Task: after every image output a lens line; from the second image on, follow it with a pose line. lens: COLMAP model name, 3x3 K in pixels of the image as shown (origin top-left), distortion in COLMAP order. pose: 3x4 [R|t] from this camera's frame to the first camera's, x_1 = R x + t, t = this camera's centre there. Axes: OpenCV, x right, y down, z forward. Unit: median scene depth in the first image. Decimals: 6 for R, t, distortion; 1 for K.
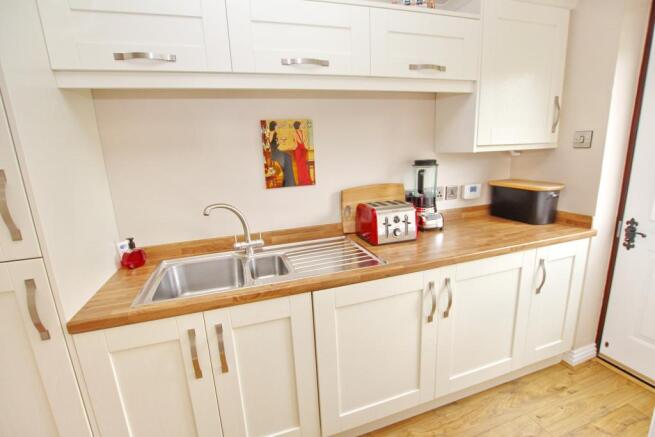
lens RADIAL K [[304.2, 0, 327.7], [0, 304.2, 218.9], [0, 0, 1]] dist [-0.027261, 0.003554]
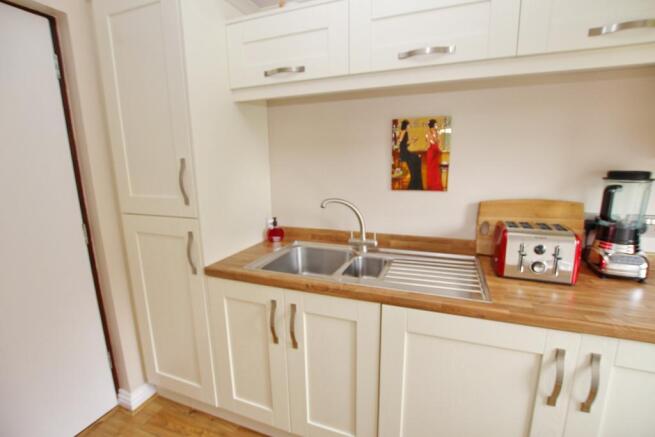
lens RADIAL K [[304.2, 0, 327.0], [0, 304.2, 218.4], [0, 0, 1]] dist [-0.027261, 0.003554]
pose [[0.774518, 0.154747, -0.613331, 0.264806], [-0.158048, 0.986203, 0.049241, -0.026726], [0.612488, 0.058798, 0.788290, 0.122492]]
